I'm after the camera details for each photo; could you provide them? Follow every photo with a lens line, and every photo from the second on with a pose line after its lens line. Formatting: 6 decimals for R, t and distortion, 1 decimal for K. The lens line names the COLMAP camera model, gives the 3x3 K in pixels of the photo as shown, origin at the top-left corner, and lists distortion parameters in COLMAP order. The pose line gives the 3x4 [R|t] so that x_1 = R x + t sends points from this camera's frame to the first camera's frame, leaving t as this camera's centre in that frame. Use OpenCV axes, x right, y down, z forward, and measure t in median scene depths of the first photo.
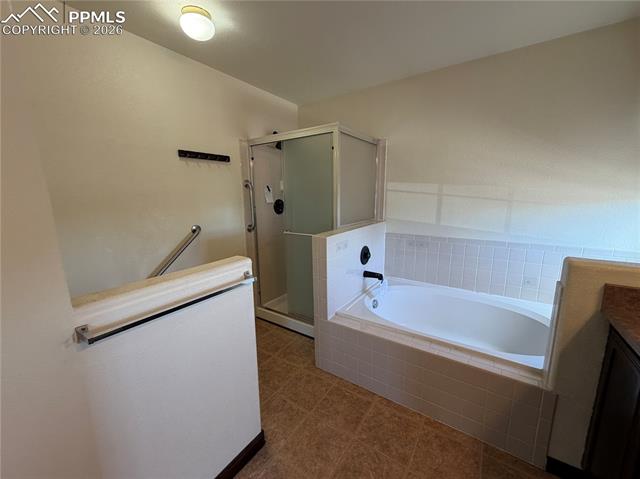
lens RADIAL K [[255.3, 0, 318.4], [0, 255.3, 240.8], [0, 0, 1]] dist [-0.000298, 0.000080]
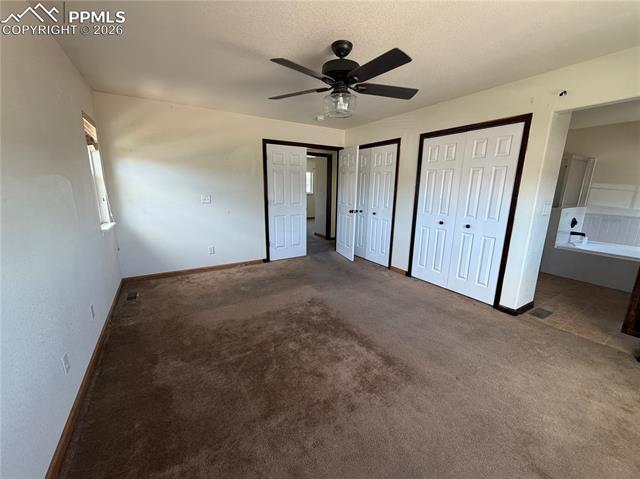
lens RADIAL K [[252.5, 0, 321.6], [0, 252.5, 242.5], [0, 0, 1]] dist [0.000615, 0.000287]
pose [[0.911983, 0.115094, -0.393751, -0.723373], [-0.101304, 0.993295, 0.055708, 0.273321], [0.397522, -0.010916, 0.917528, -1.370751]]
